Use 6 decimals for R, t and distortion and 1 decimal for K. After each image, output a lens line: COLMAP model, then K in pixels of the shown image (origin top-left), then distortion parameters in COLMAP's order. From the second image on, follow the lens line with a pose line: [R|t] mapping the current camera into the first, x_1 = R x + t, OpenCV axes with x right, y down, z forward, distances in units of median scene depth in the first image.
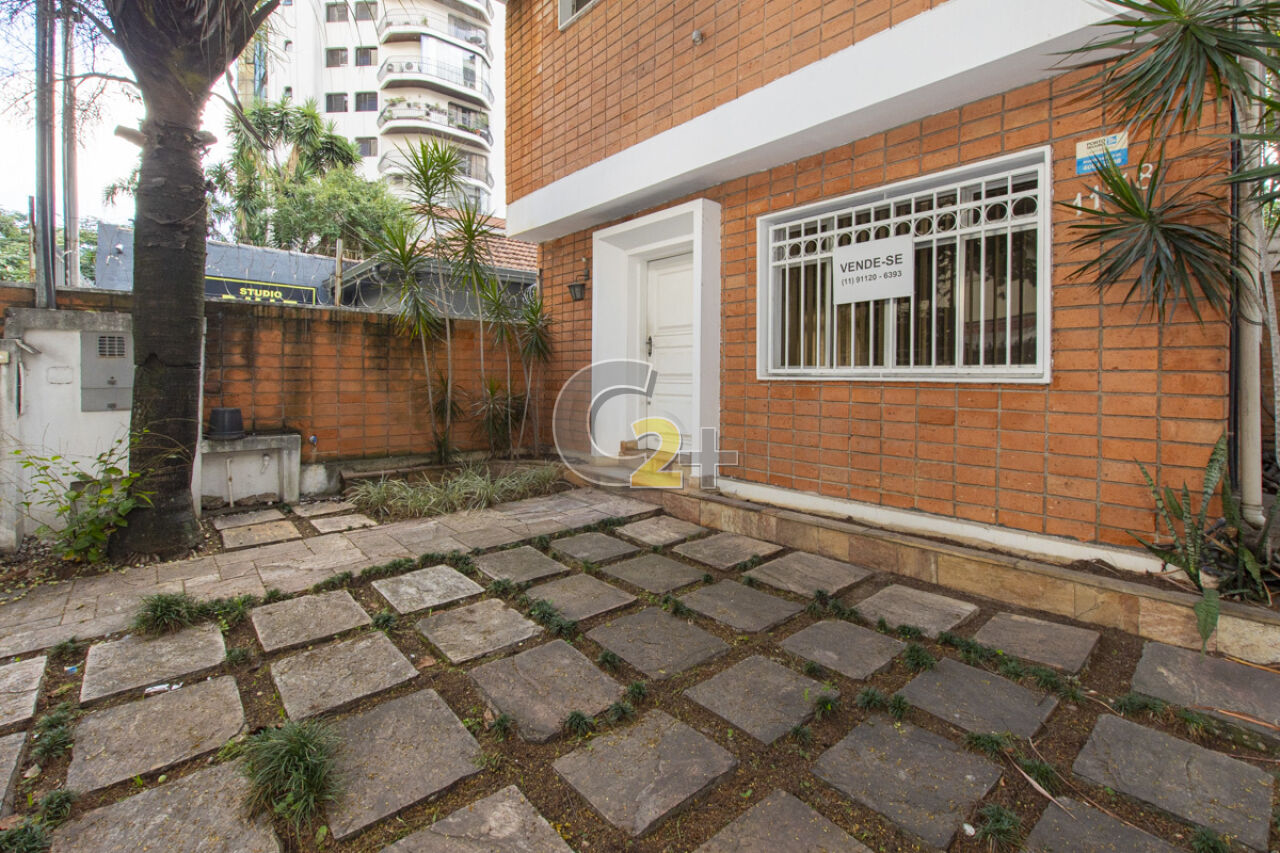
lens RADIAL K [[572.0, 0, 638.6], [0, 572.0, 376.5], [0, 0, 1]] dist [0.003180, 0.000099]
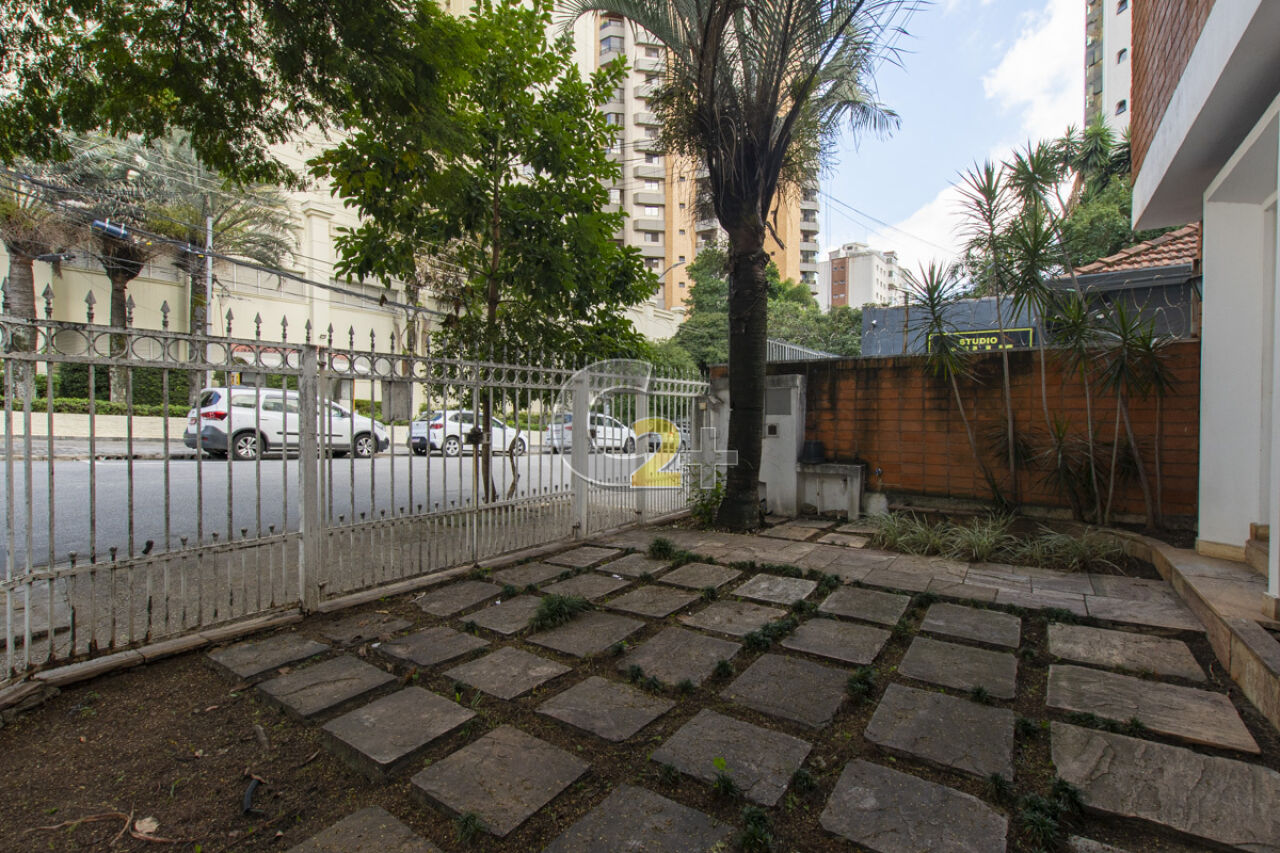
lens RADIAL K [[563.9, 0, 638.7], [0, 563.9, 422.1], [0, 0, 1]] dist [0.002369, -0.000623]
pose [[0.249242, 0.004604, -0.968430, 0.776311], [-0.002865, 0.999988, 0.004017, 0.012398], [0.968437, 0.001774, 0.249252, 0.456099]]
